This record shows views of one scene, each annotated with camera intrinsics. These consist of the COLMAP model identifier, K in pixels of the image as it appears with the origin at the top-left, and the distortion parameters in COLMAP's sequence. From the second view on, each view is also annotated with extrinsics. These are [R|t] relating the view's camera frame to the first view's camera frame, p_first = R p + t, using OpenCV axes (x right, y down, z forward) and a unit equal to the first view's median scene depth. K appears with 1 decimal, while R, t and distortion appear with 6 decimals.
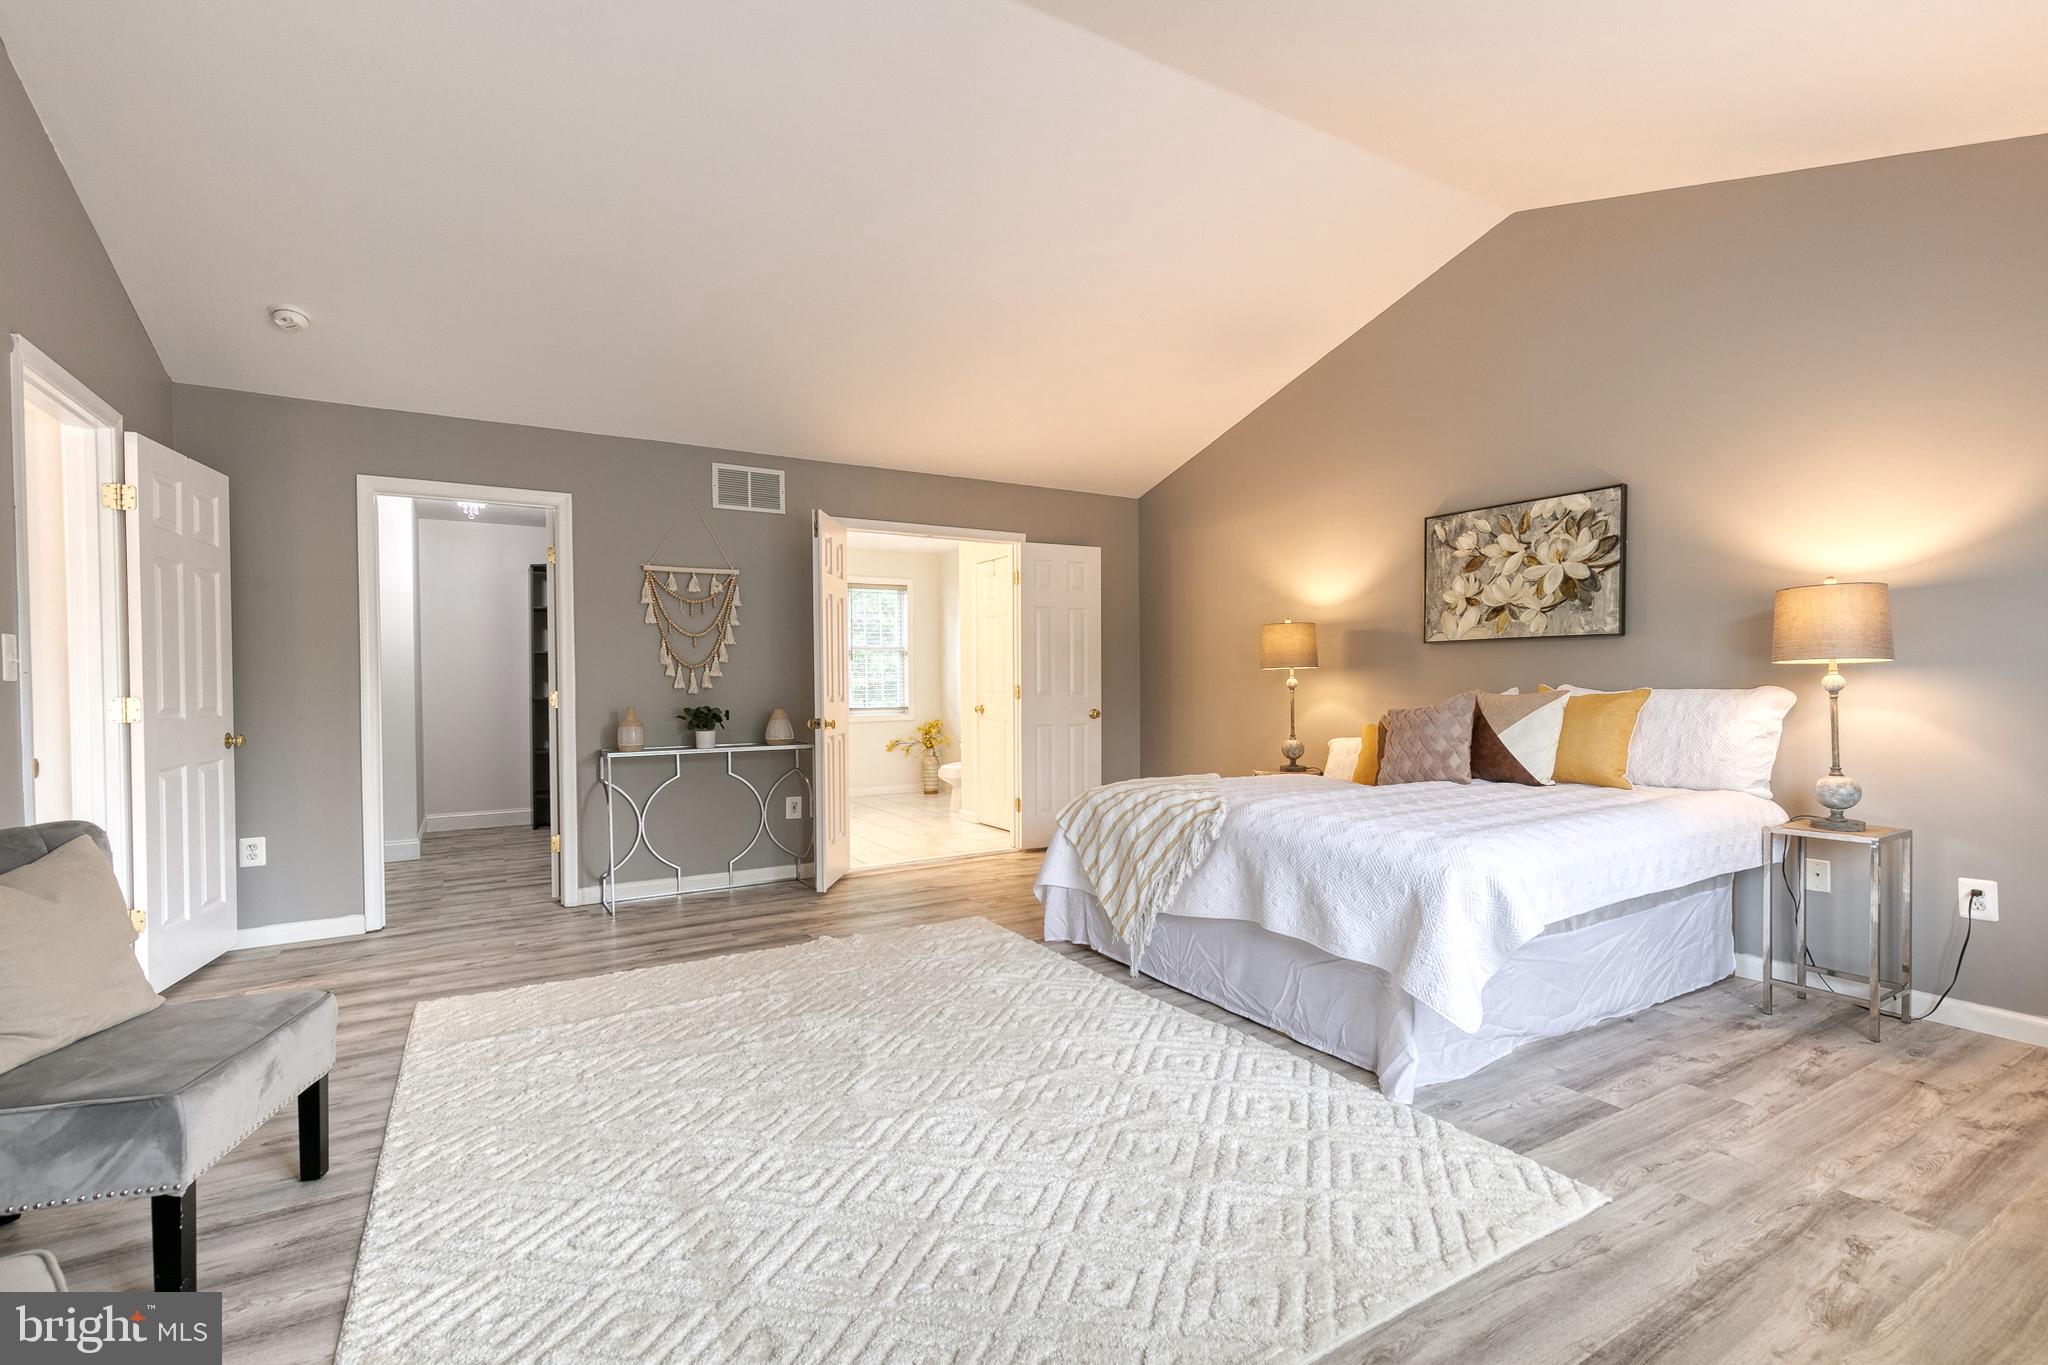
lens RADIAL K [[932.0, 0, 1034.5], [0, 932.0, 677.1], [0, 0, 1]] dist [0.013789, -0.003998]
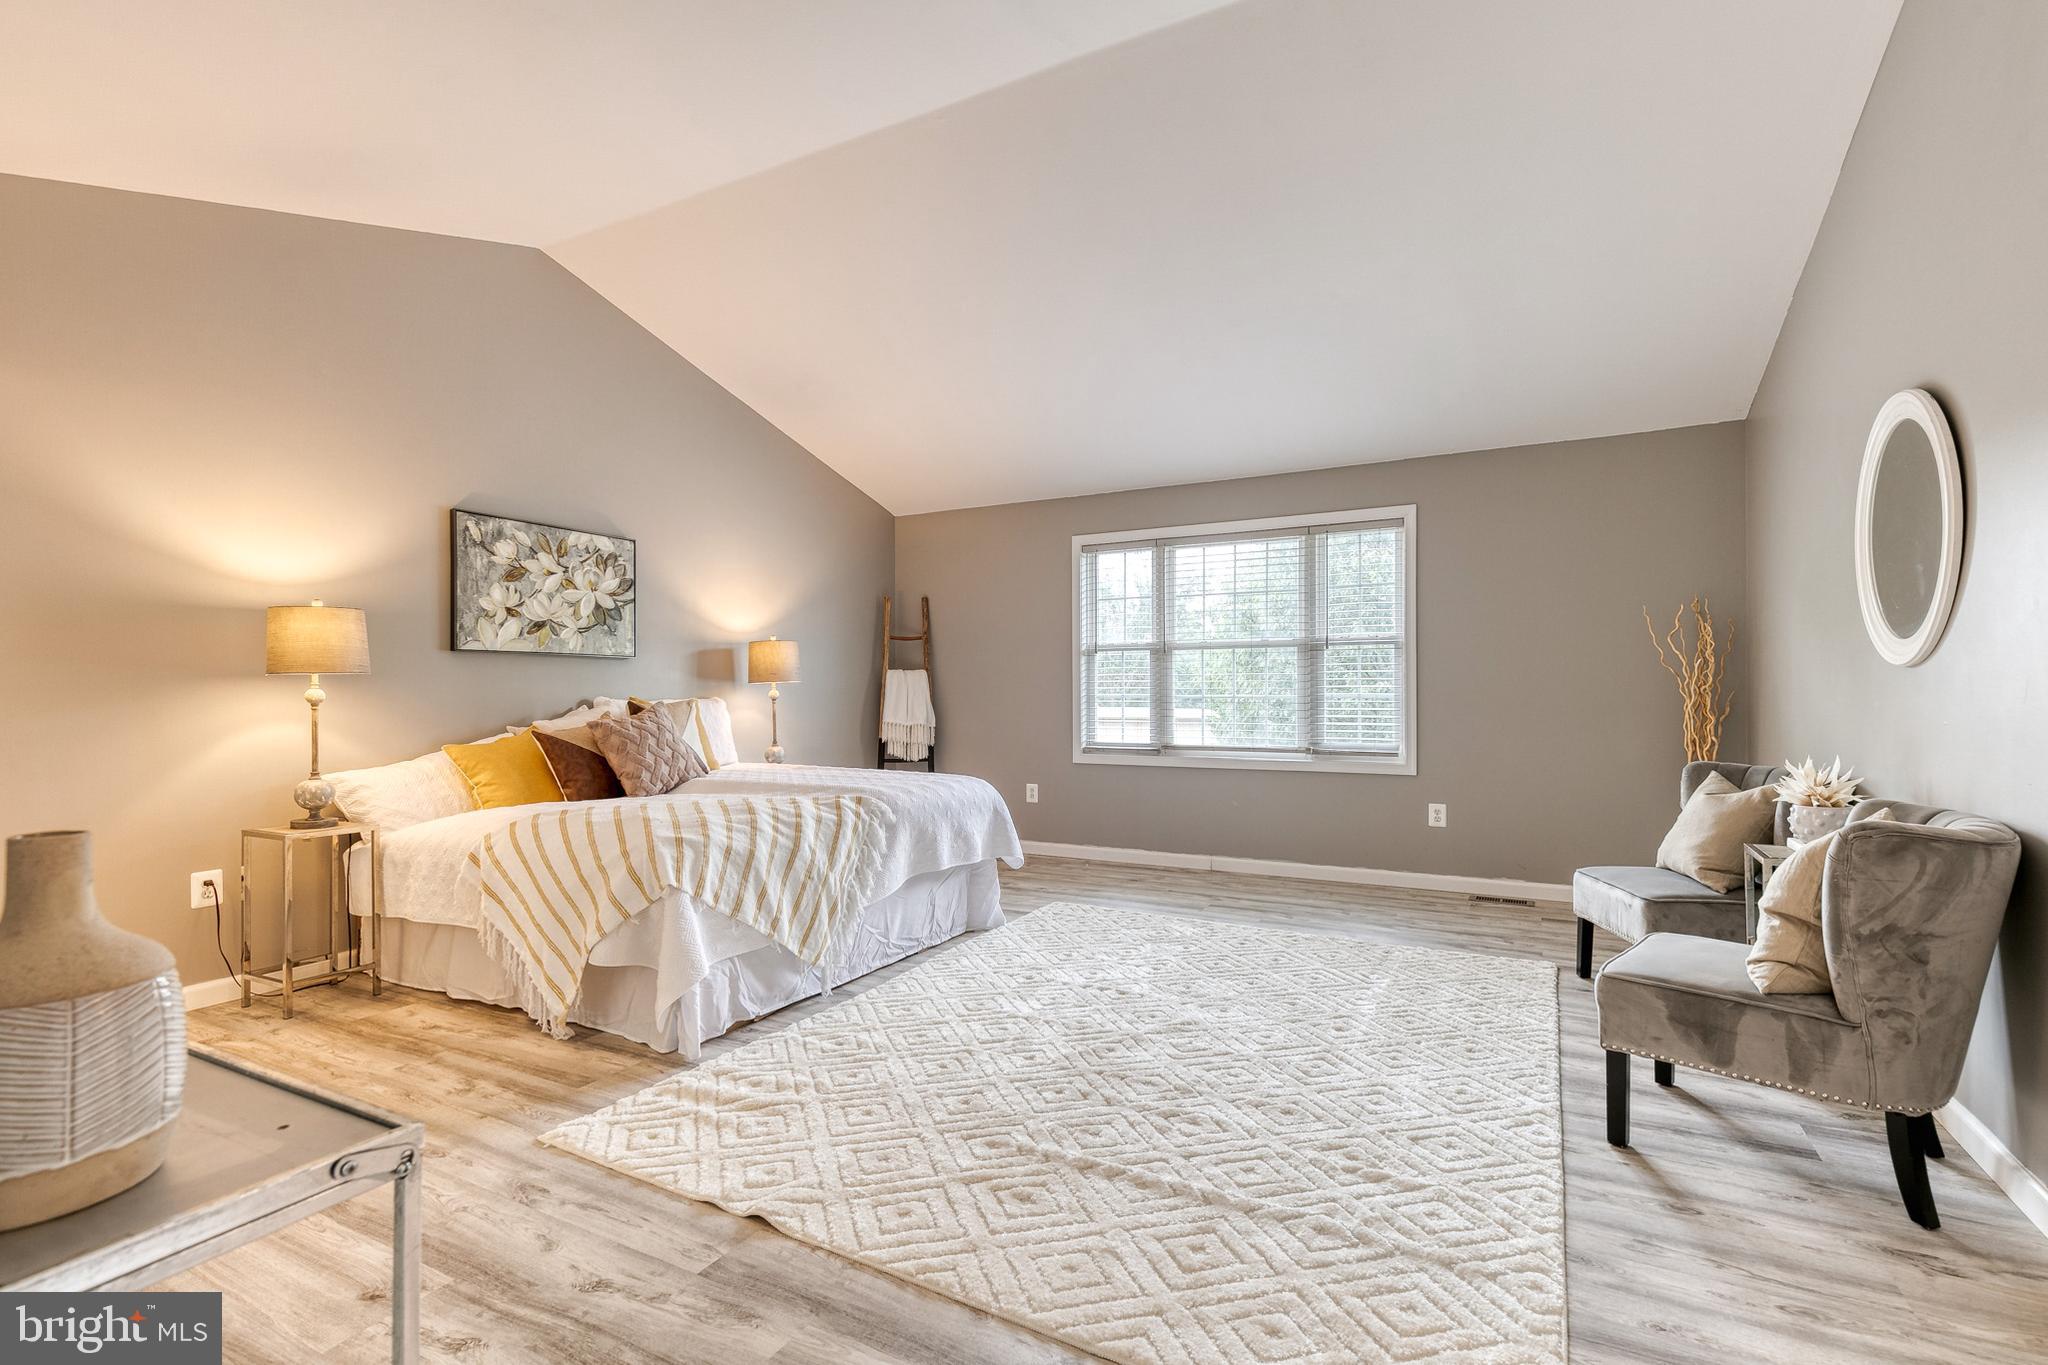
lens RADIAL K [[932.0, 0, 1034.6], [0, 932.0, 690.5], [0, 0, 1]] dist [0.013789, -0.003998]
pose [[-0.504134, 0.009333, 0.863575, -0.689873], [0.002592, 0.999953, -0.009295, 0.012330], [-0.863621, -0.002448, -0.504135, 1.074377]]
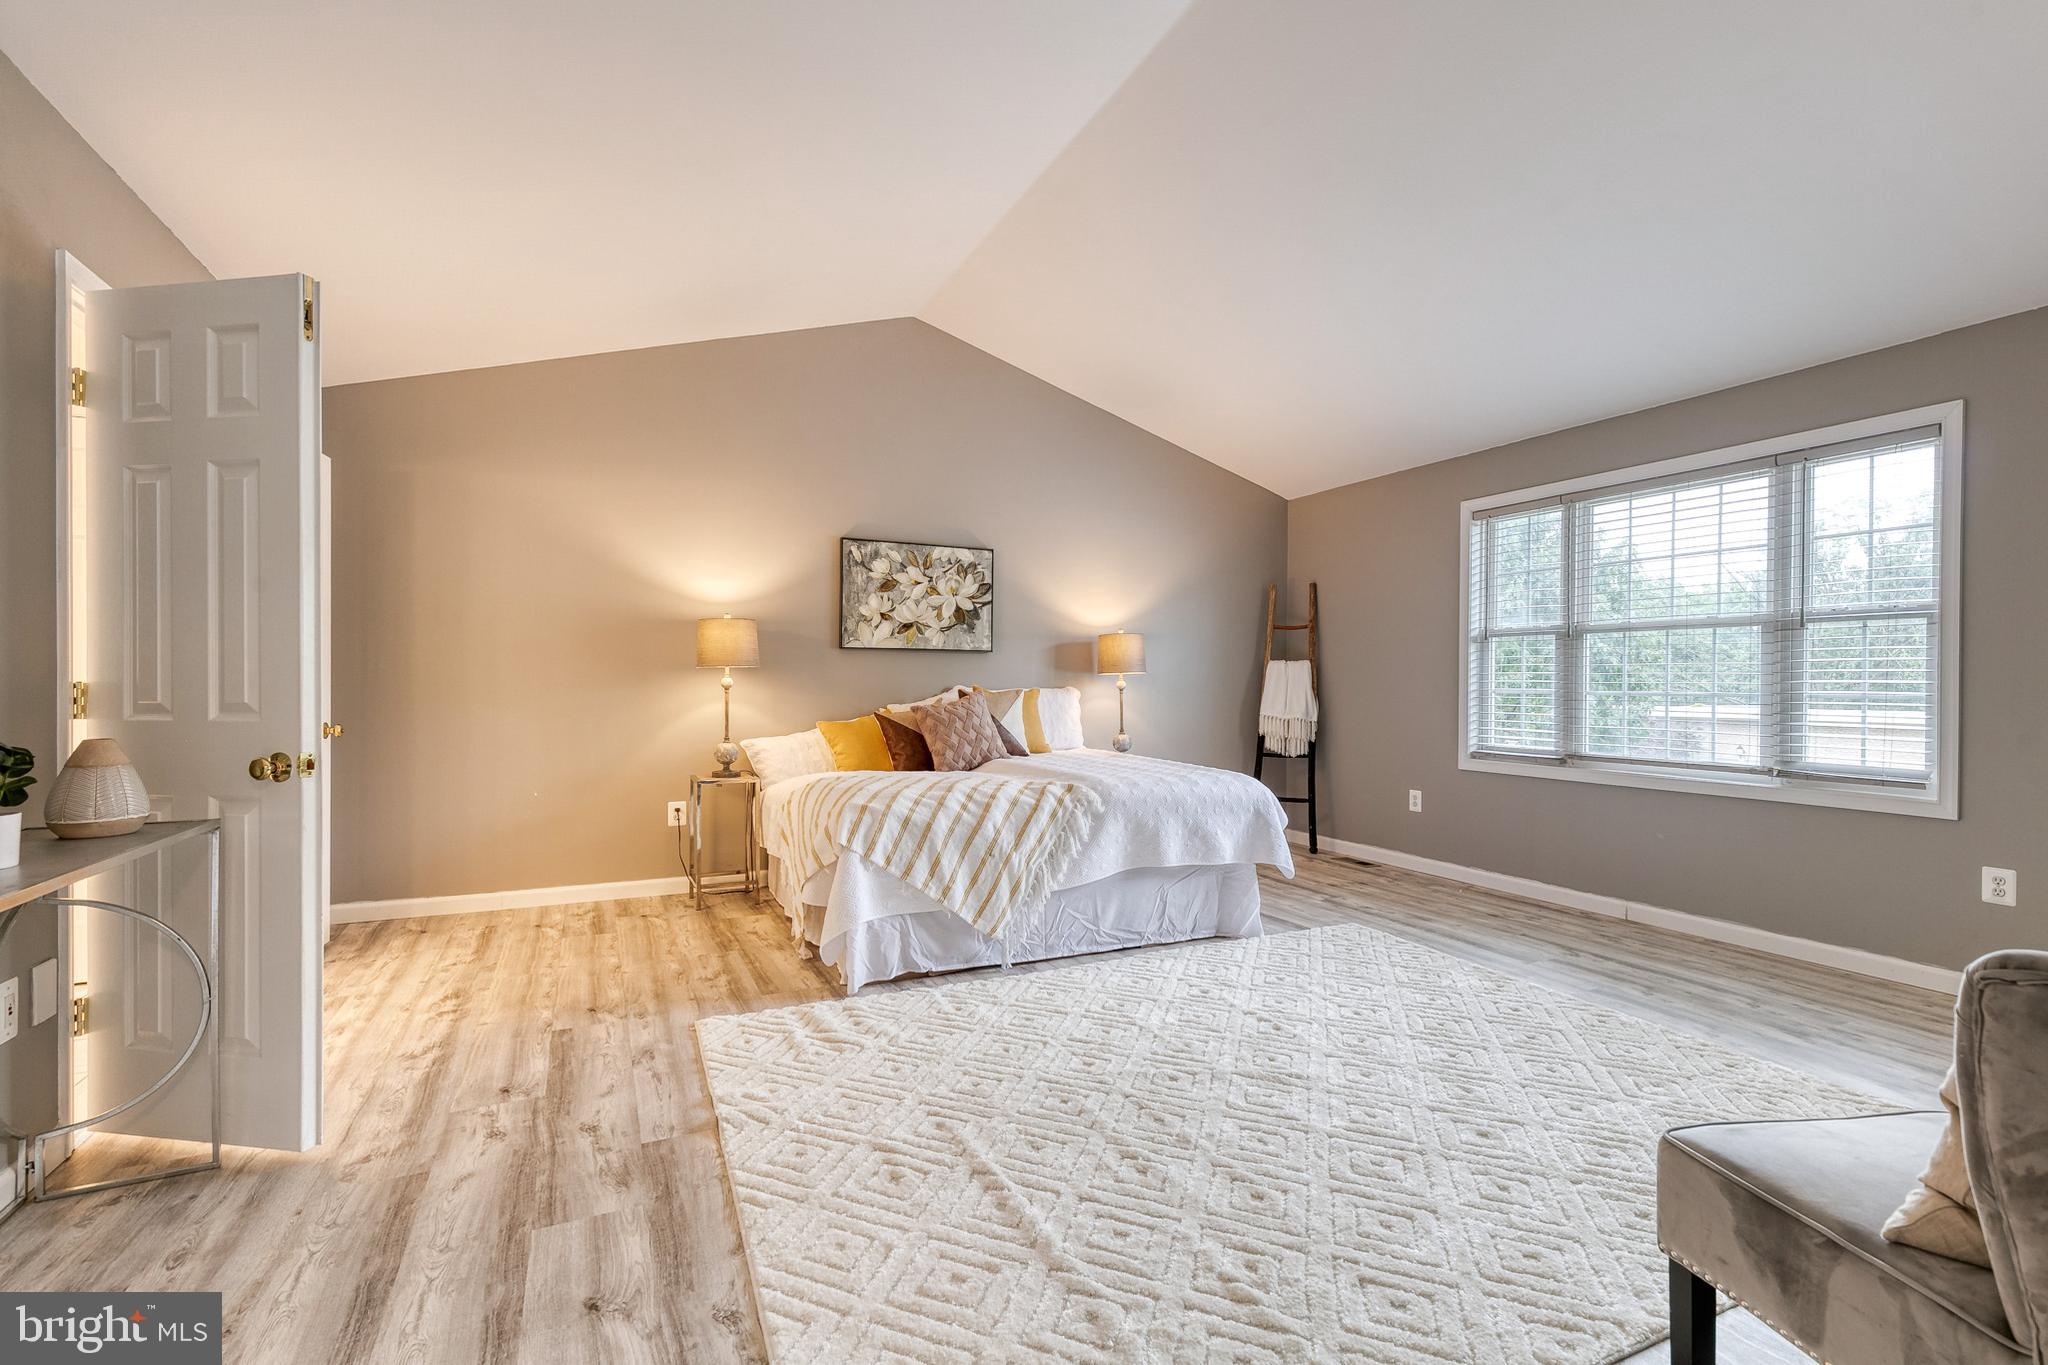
lens RADIAL K [[932.0, 0, 1037.7], [0, 932.0, 680.6], [0, 0, 1]] dist [0.013789, -0.003998]
pose [[0.101108, 0.008221, 0.994841, -0.754897], [-0.010307, 0.999921, -0.007215, 0.009408], [-0.994822, -0.009524, 0.101185, 0.714728]]
